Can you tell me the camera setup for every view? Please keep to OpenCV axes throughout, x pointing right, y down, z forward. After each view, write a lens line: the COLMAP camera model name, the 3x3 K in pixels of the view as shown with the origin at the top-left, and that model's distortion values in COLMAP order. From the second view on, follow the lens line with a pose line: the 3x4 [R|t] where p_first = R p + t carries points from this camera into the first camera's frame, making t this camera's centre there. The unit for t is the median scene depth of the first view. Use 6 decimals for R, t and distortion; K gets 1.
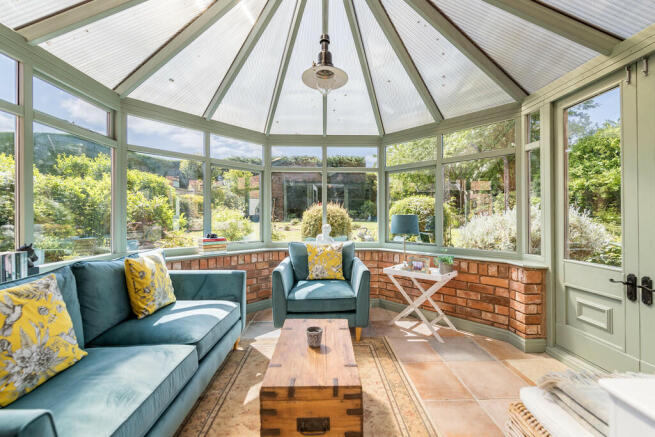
lens RADIAL K [[262.4, 0, 327.4], [0, 262.4, 218.7], [0, 0, 1]] dist [0.000261, -0.000325]
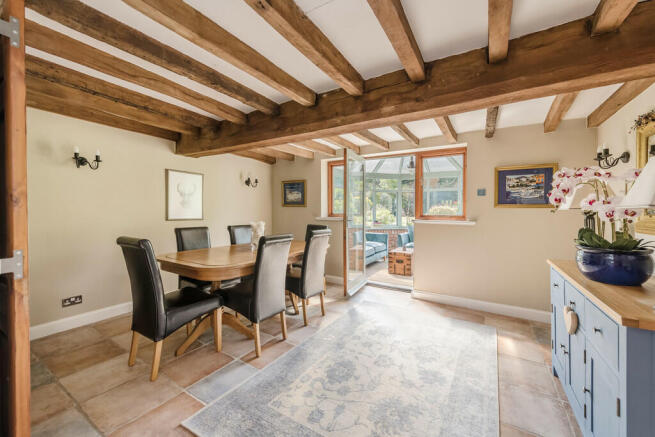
lens RADIAL K [[262.4, 0, 327.9], [0, 262.4, 215.0], [0, 0, 1]] dist [0.000261, -0.000325]
pose [[0.841484, 0.005724, -0.540252, 0.586138], [-0.000742, 0.999955, 0.009438, -0.023451], [0.540282, -0.007541, 0.841450, -1.508993]]
